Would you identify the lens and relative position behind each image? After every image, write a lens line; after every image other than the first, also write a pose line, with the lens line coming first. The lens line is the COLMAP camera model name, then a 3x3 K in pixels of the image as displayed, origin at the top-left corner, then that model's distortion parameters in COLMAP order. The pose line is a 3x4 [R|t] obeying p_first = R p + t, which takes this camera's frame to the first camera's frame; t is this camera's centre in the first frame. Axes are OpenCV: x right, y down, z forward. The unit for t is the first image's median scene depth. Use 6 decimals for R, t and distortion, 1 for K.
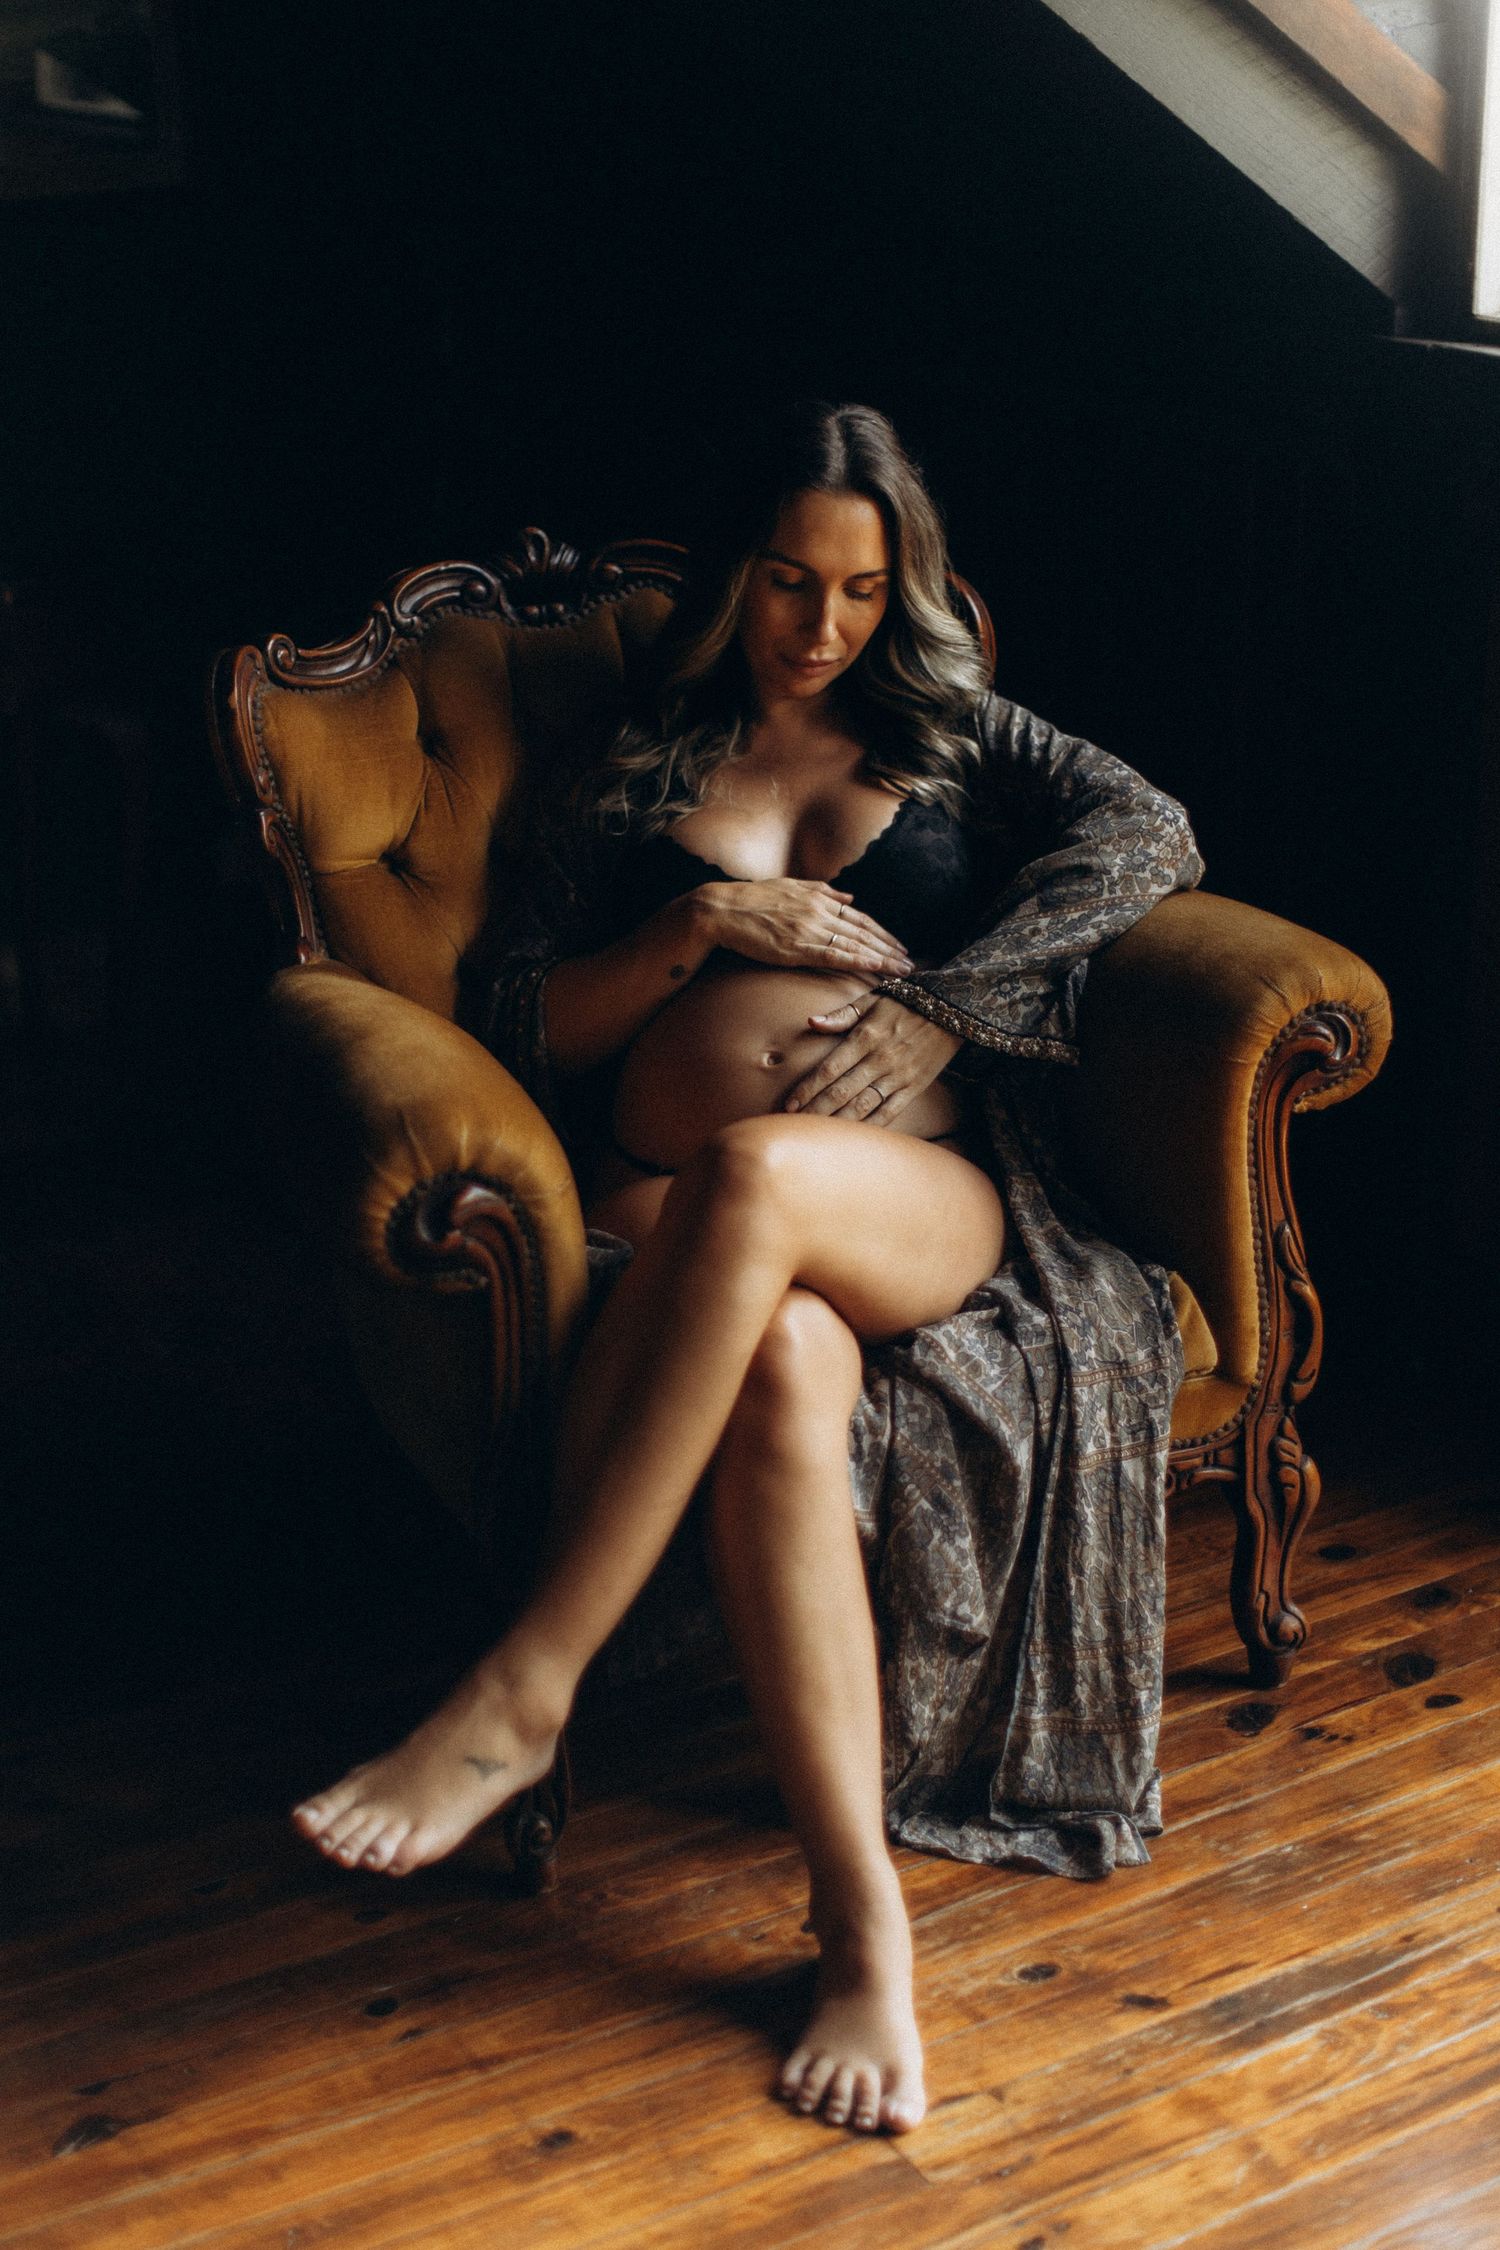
lens RADIAL K [[3229.9, 0, 743.1], [0, 3229.9, 1061.1], [0, 0, 1]] dist [-0.174692, 0.036544]
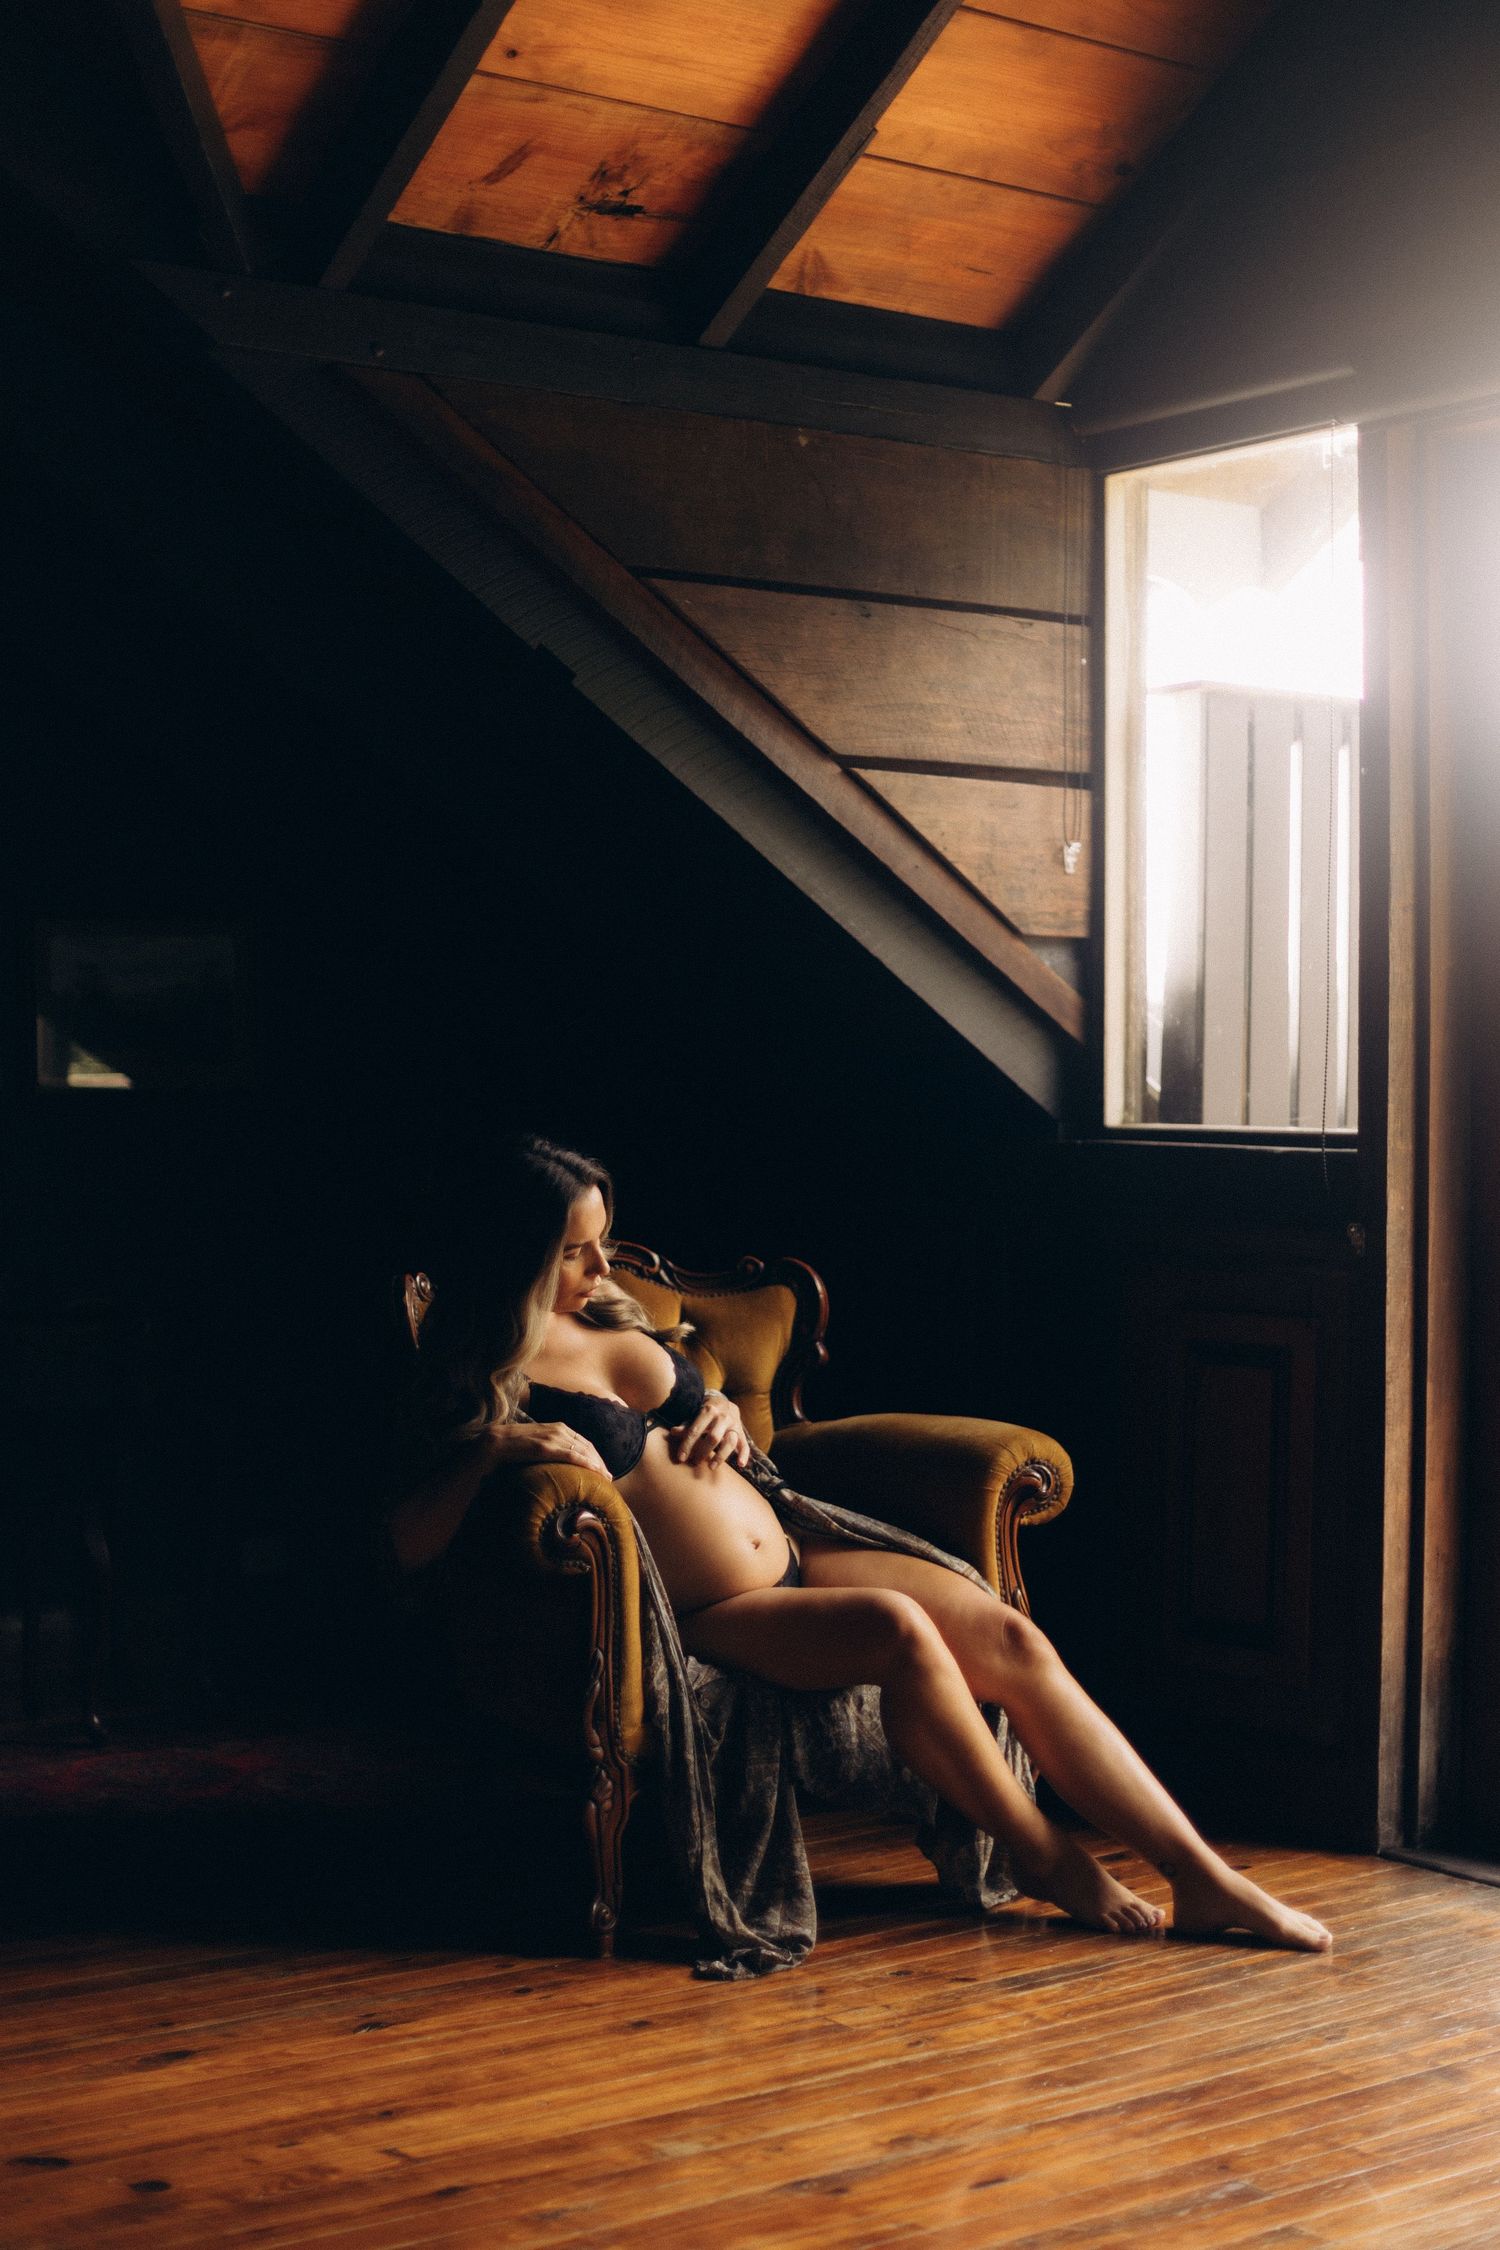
lens RADIAL K [[3048.0, 0, 751.1], [0, 3048.0, 993.5], [0, 0, 1]] dist [-0.170104, 0.070304]
pose [[0.994440, 0.025271, 0.102232, -0.155318], [0.011926, 0.937511, -0.347752, 0.325104], [-0.104631, 0.347037, 0.931996, -0.644139]]
